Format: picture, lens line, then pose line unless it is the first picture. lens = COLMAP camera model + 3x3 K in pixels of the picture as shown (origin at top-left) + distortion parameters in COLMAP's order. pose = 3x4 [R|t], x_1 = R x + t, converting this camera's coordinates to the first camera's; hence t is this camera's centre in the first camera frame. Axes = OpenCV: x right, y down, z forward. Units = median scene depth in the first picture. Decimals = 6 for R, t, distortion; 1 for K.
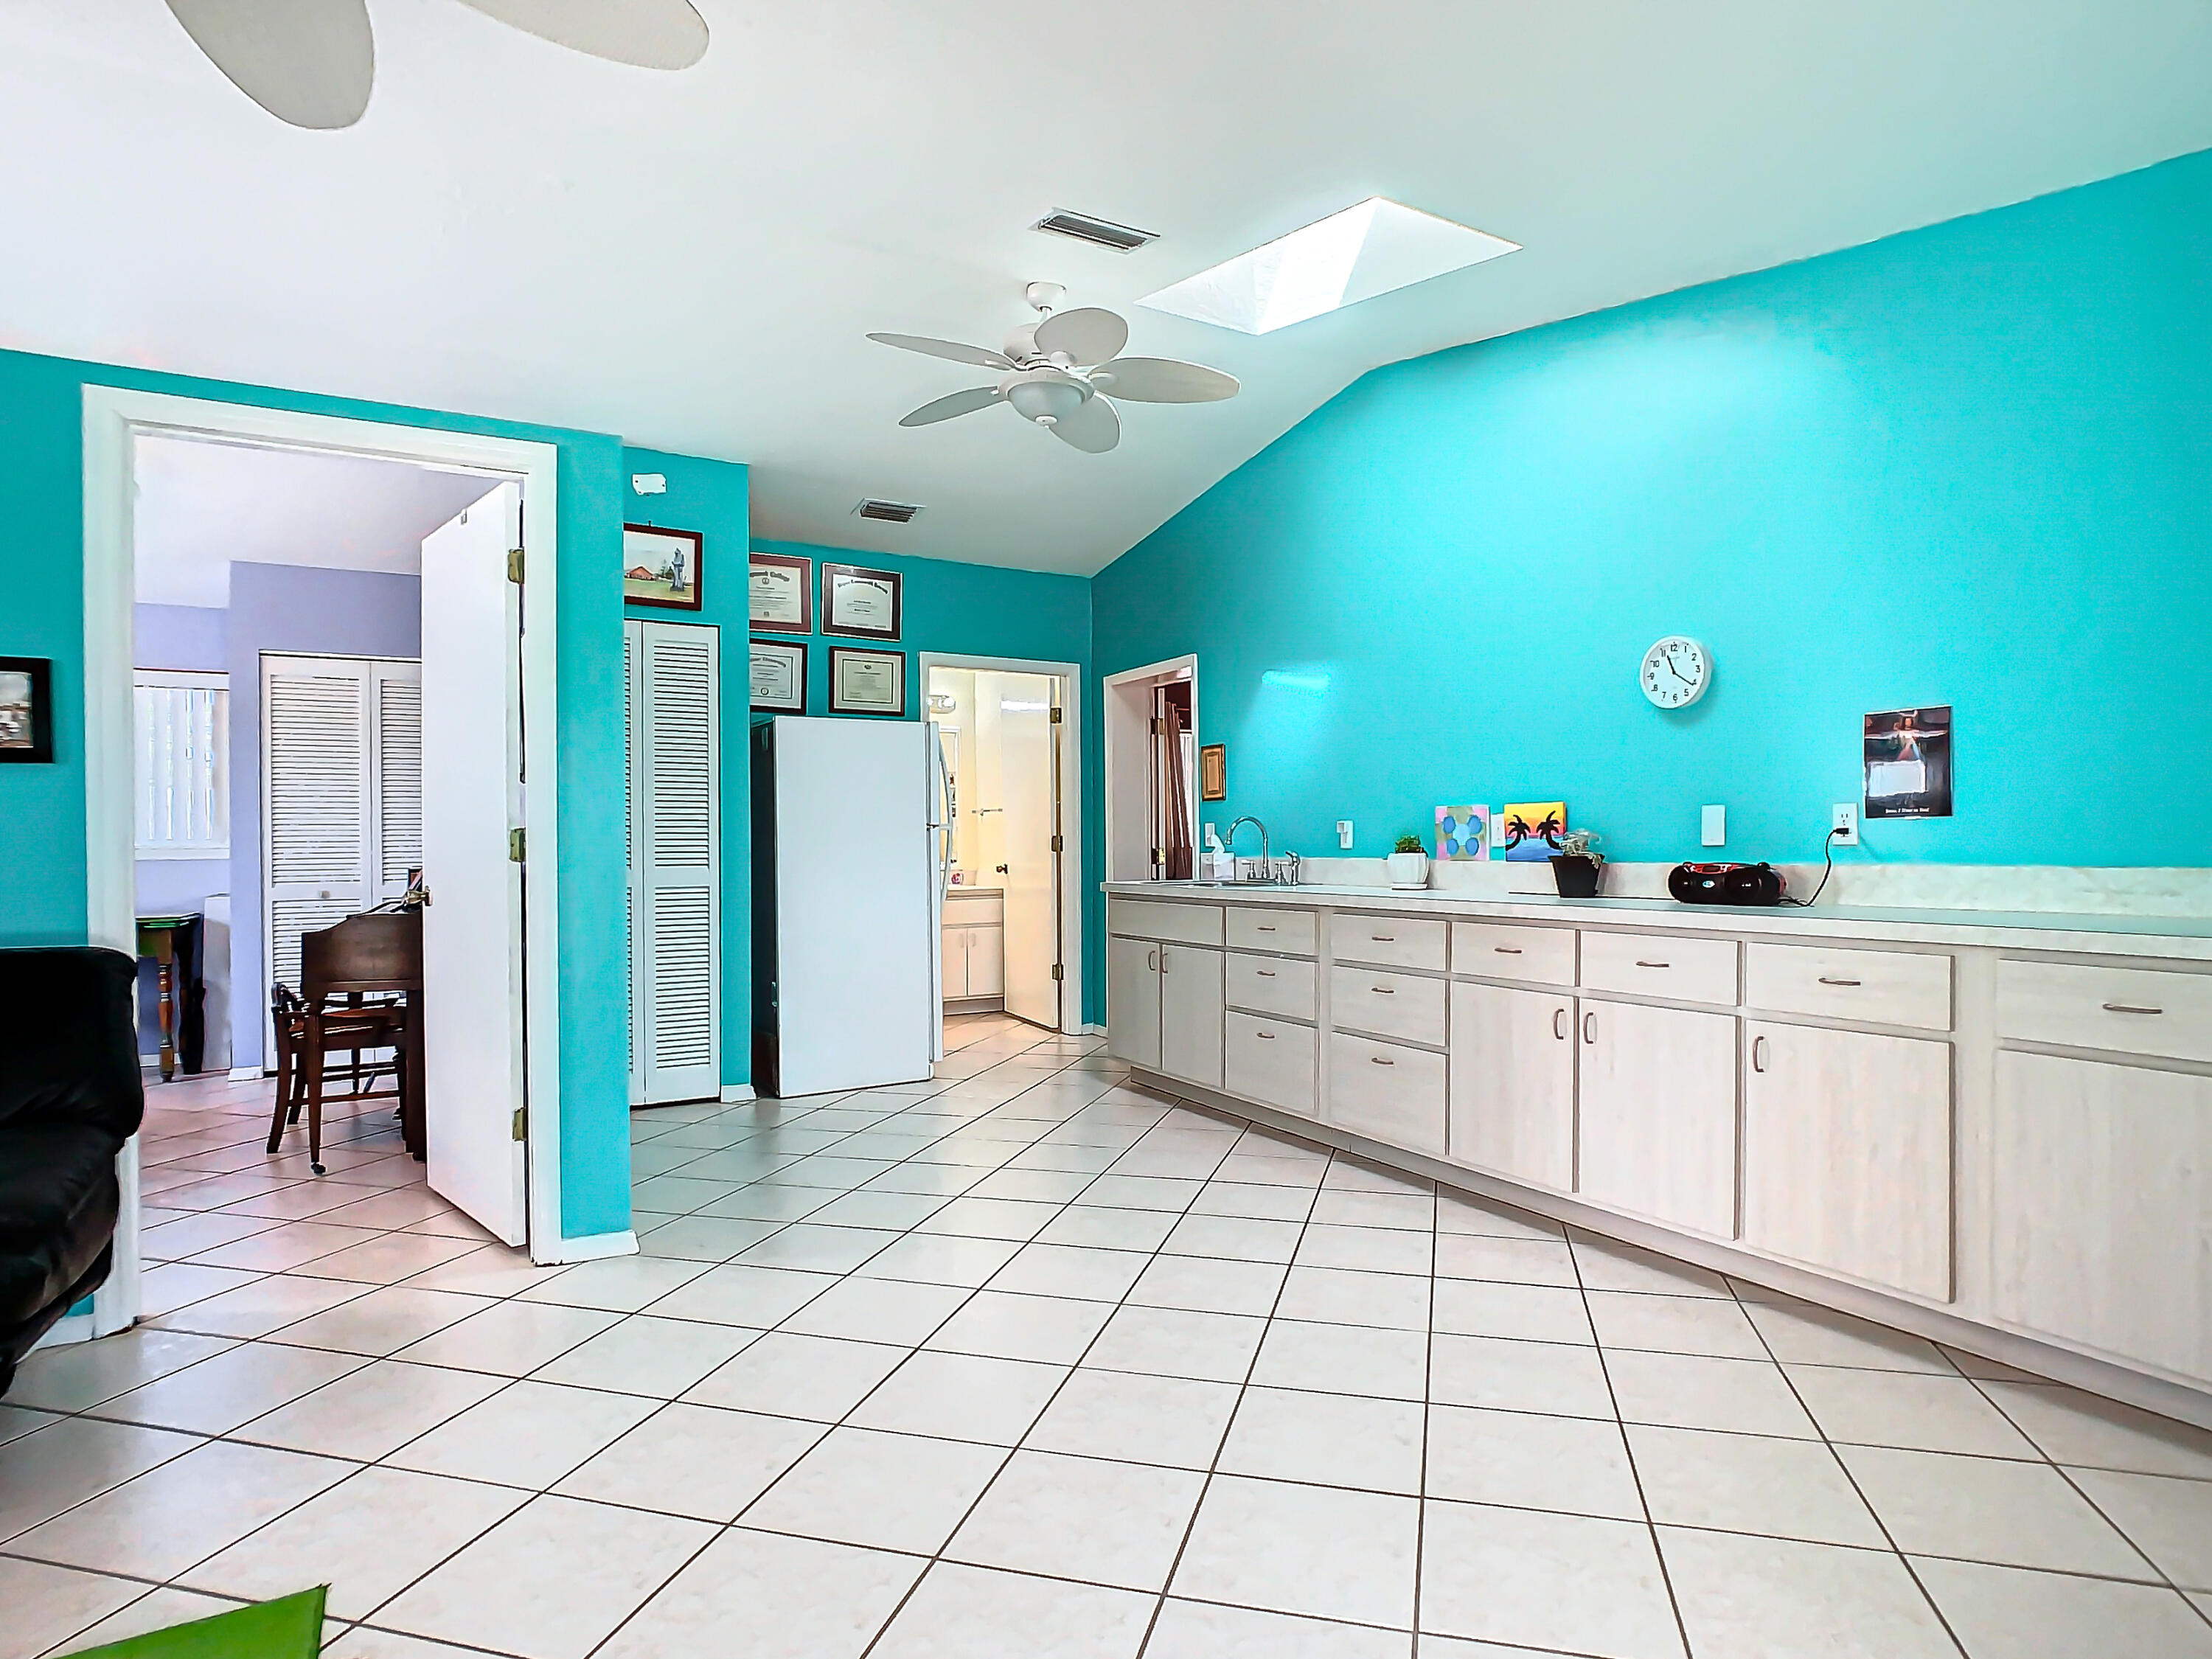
lens RADIAL K [[1189.1, 0, 1110.4], [0, 1189.1, 808.7], [0, 0, 1]] dist [-0.035691, 0.019252]
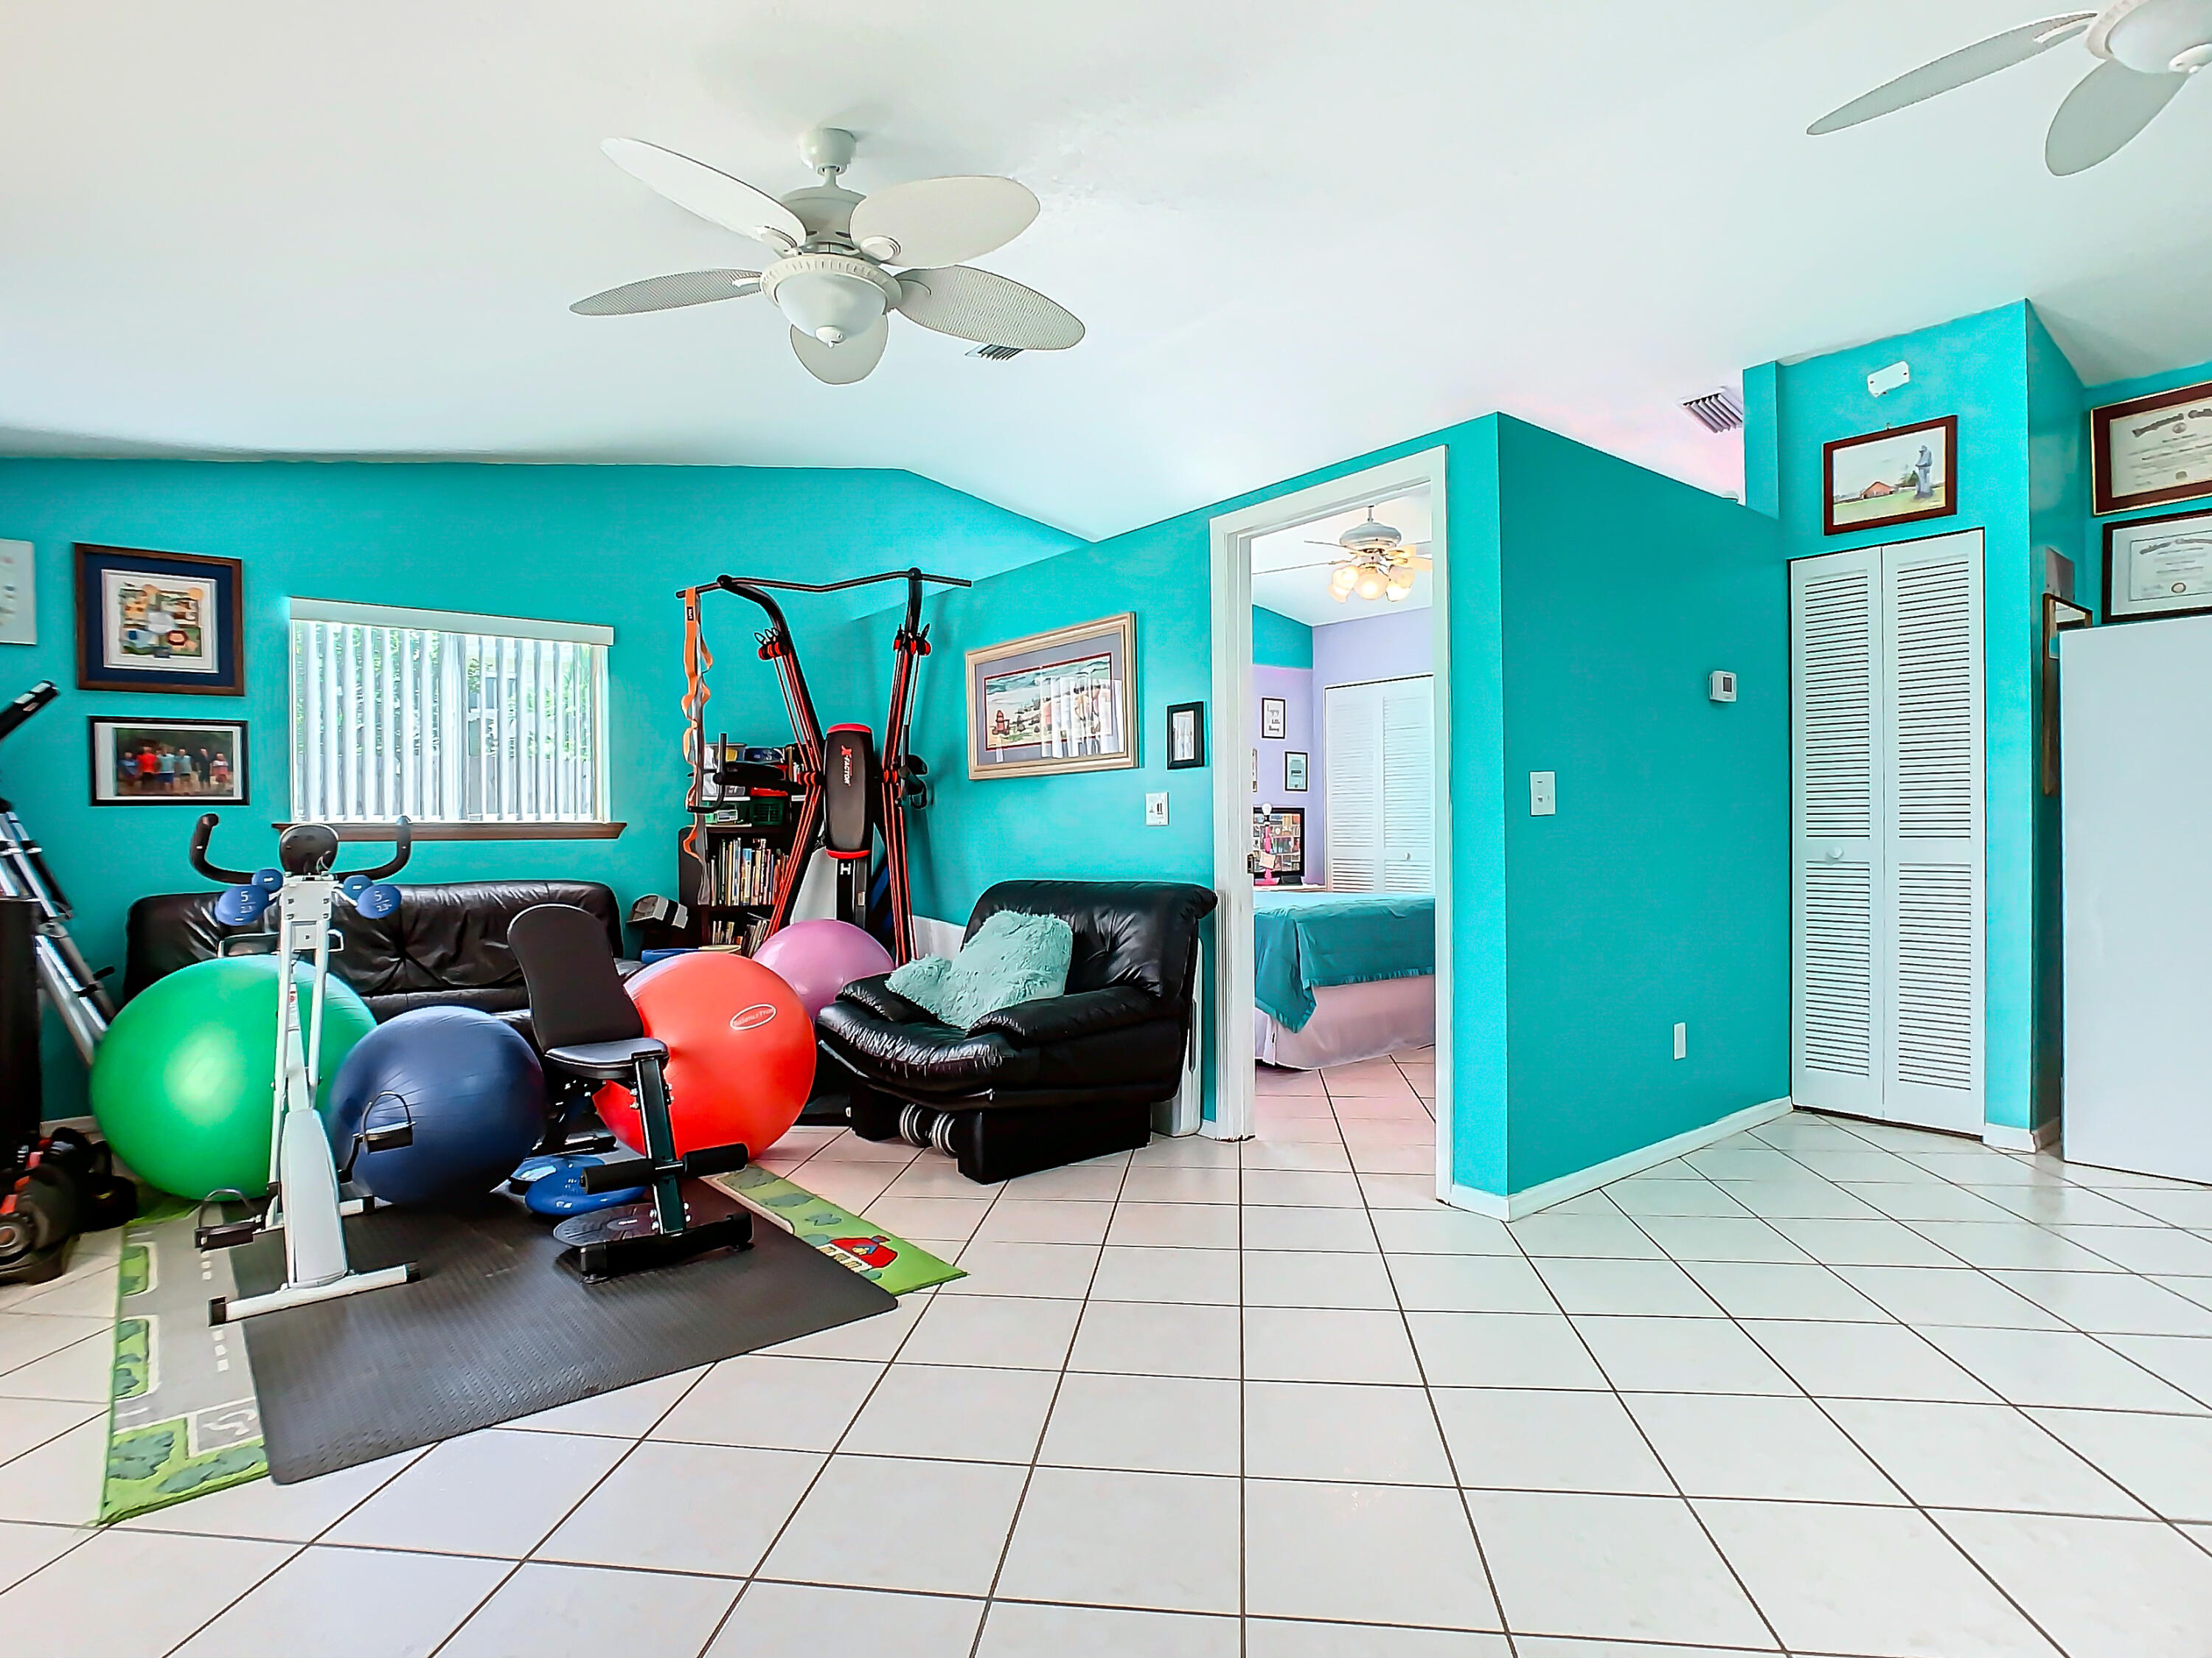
lens RADIAL K [[1189.3, 0, 1110.4], [0, 1189.3, 808.2], [0, 0, 1]] dist [-0.035691, 0.019252]
pose [[0.189421, -0.014518, -0.981789, 0.312379], [0.045149, 0.998962, -0.006061, 0.007414], [0.980857, -0.043179, 0.189880, 0.293864]]
